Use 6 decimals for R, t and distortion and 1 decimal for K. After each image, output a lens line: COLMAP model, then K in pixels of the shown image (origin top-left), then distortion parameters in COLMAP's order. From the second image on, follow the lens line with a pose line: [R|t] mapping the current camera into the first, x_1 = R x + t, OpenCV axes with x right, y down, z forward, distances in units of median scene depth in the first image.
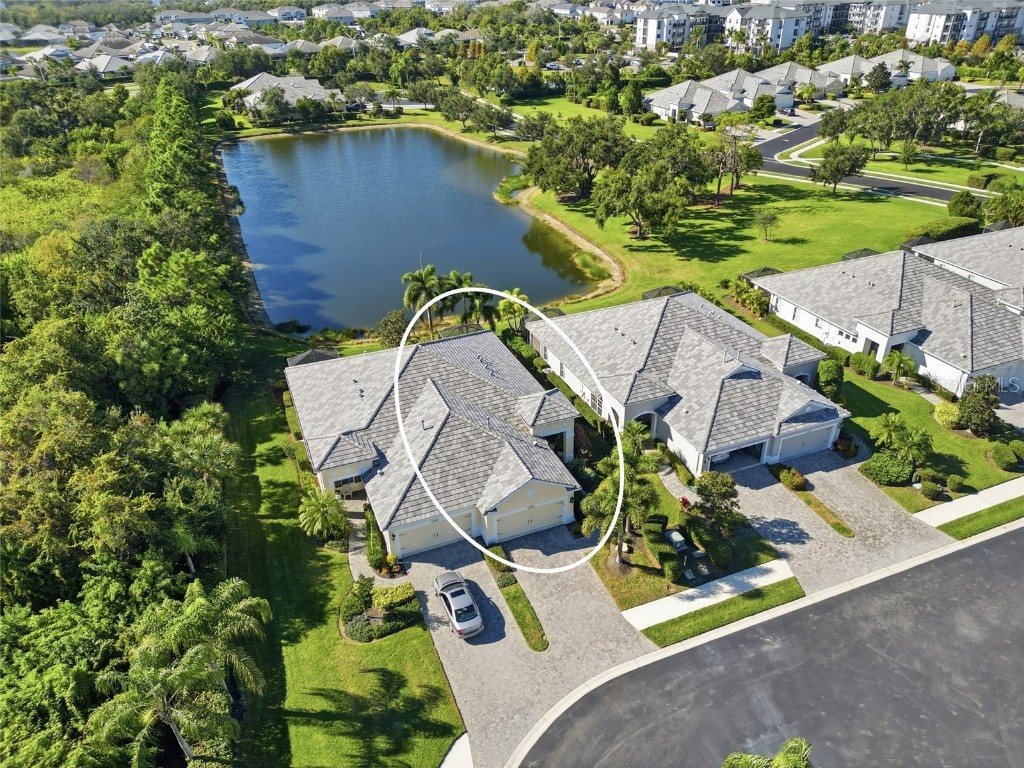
lens RADIAL K [[722.2, 0, 512.0], [0, 722.2, 384.0], [0, 0, 1]] dist [0.032338, 0.000937]
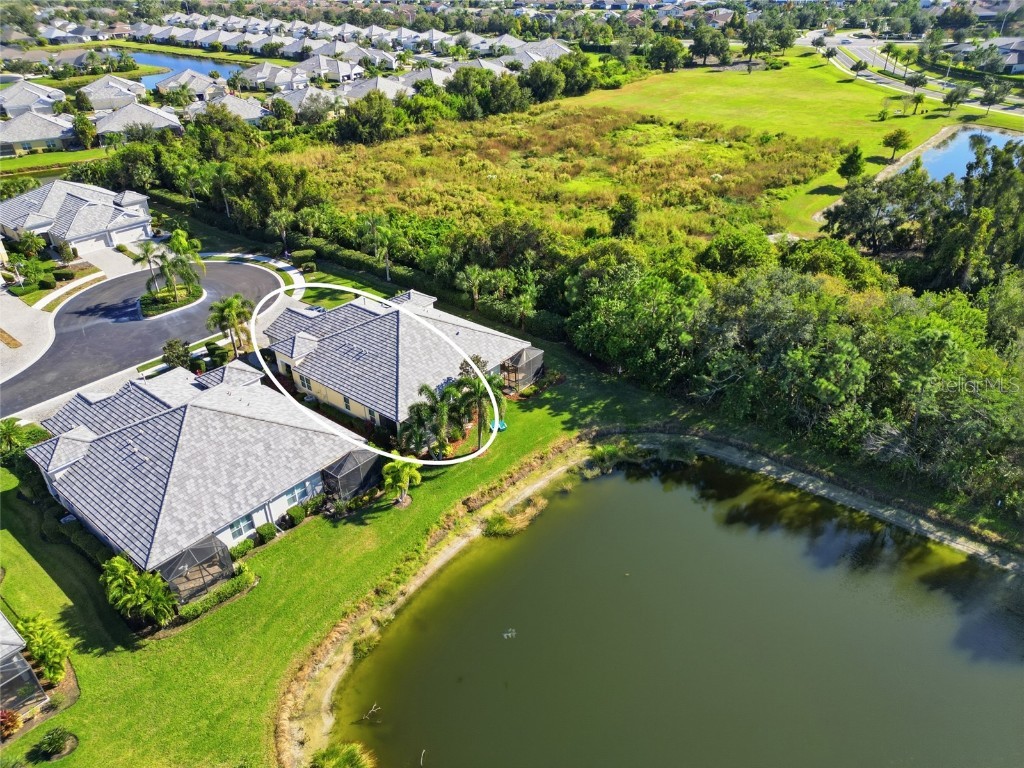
lens RADIAL K [[715.3, 0, 510.3], [0, 715.3, 380.5], [0, 0, 1]] dist [0.095534, -0.106594]
pose [[-0.881537, 0.269944, -0.387327, 0.245536], [-0.201929, 0.525995, 0.826168, -1.178308], [0.426751, 0.806510, -0.409175, 1.836605]]
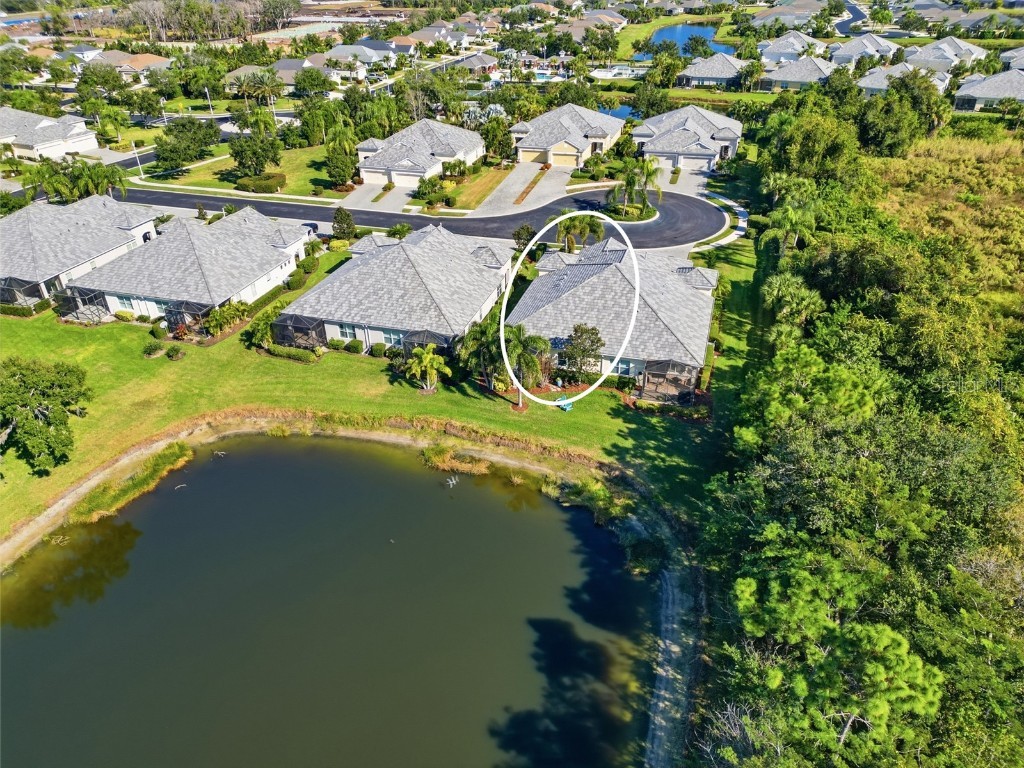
lens RADIAL K [[715.3, 0, 510.3], [0, 715.3, 380.5], [0, 0, 1]] dist [0.095534, -0.106594]
pose [[-0.773810, -0.296818, 0.559568, -0.799797], [0.343558, 0.545506, 0.764455, -1.025462], [-0.532152, 0.783787, -0.320144, 1.764143]]
